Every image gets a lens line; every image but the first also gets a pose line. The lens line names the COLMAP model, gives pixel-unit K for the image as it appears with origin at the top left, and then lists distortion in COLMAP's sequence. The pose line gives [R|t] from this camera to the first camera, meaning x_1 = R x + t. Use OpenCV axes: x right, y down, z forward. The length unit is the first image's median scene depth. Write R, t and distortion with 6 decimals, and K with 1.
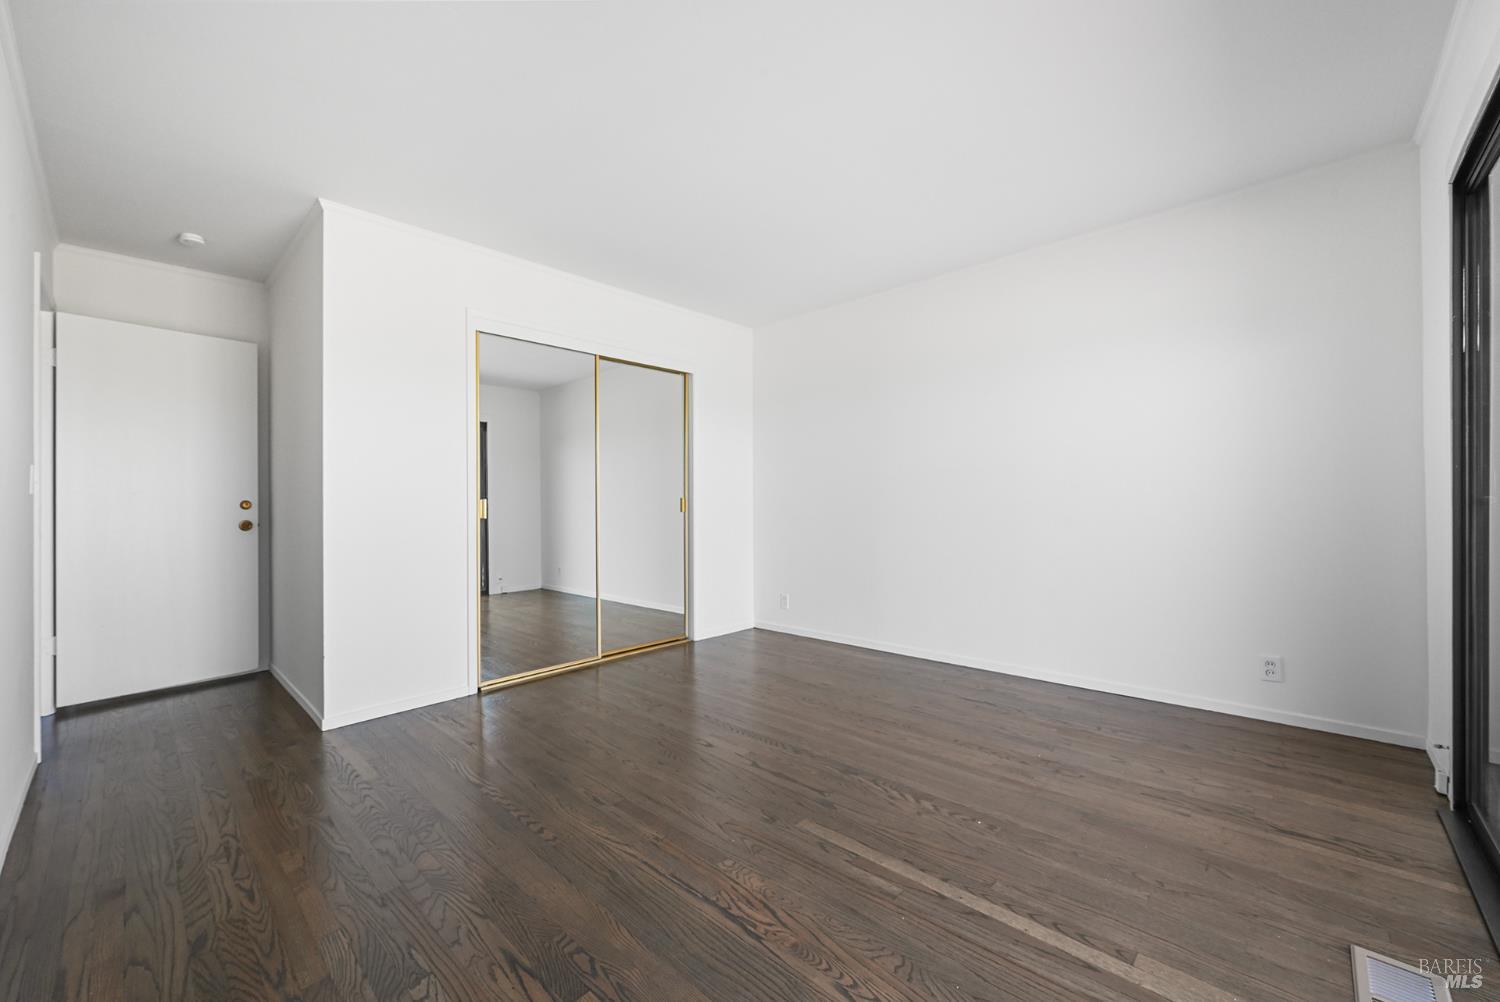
lens RADIAL K [[588.6, 0, 750.0], [0, 588.6, 501.0], [0, 0, 1]] dist [-0.000411, -0.000001]
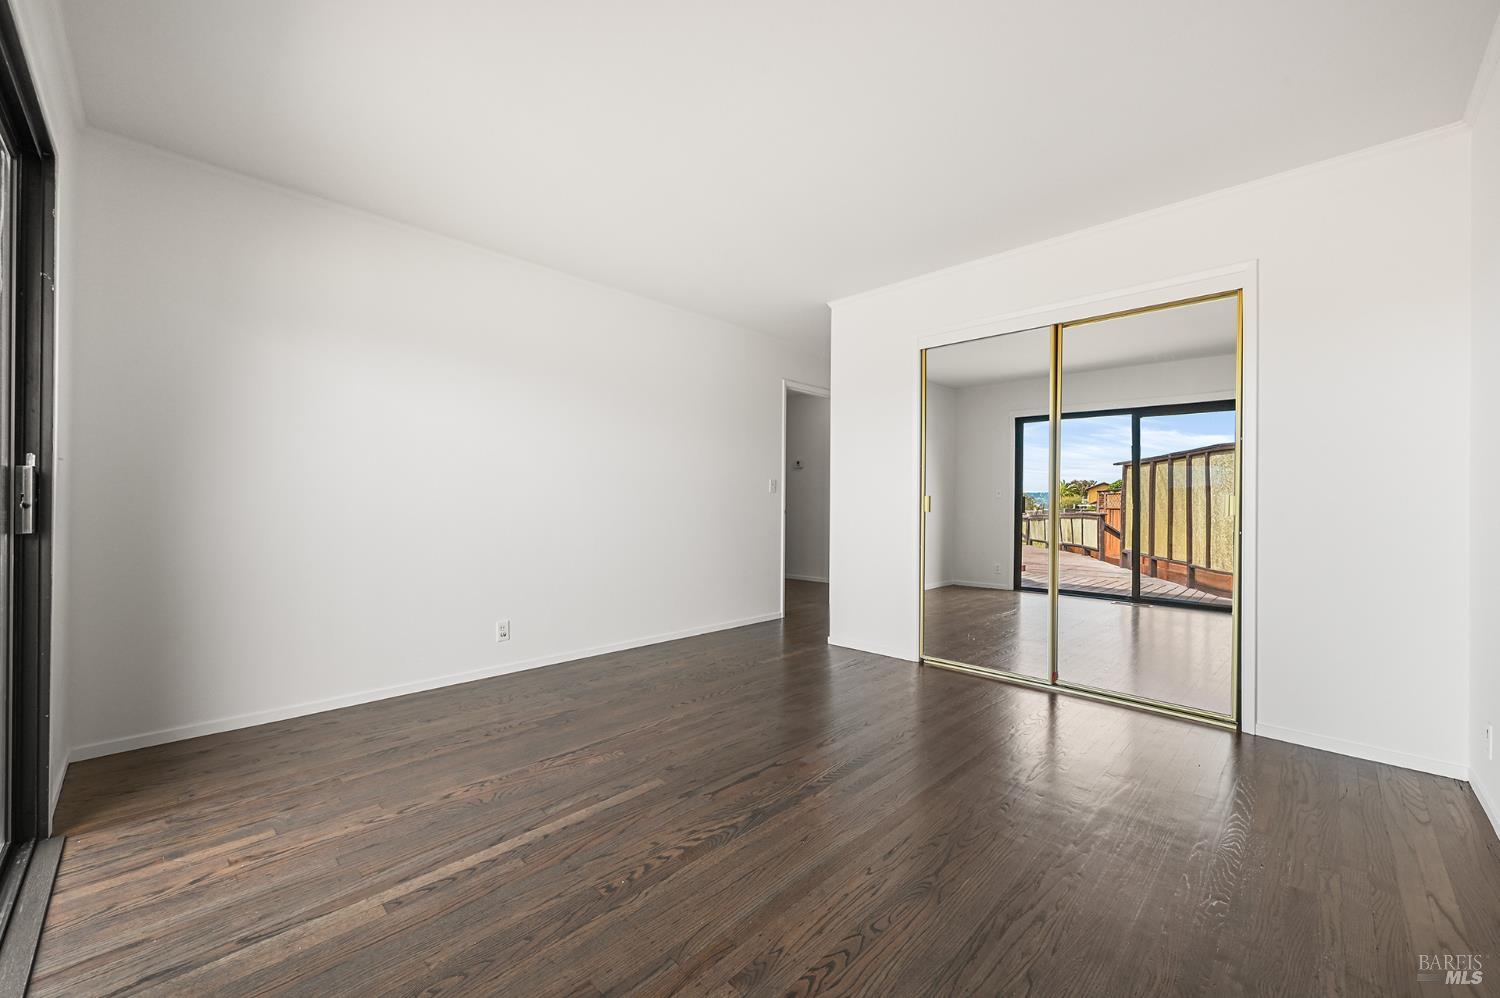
lens RADIAL K [[584.3, 0, 745.9], [0, 584.3, 498.7], [0, 0, 1]] dist [0.000399, 0.000051]
pose [[-0.019495, 0.010419, -0.999756, 1.356368], [-0.004989, 0.999932, 0.010518, -0.015060], [0.999798, 0.005193, -0.019441, 1.323644]]
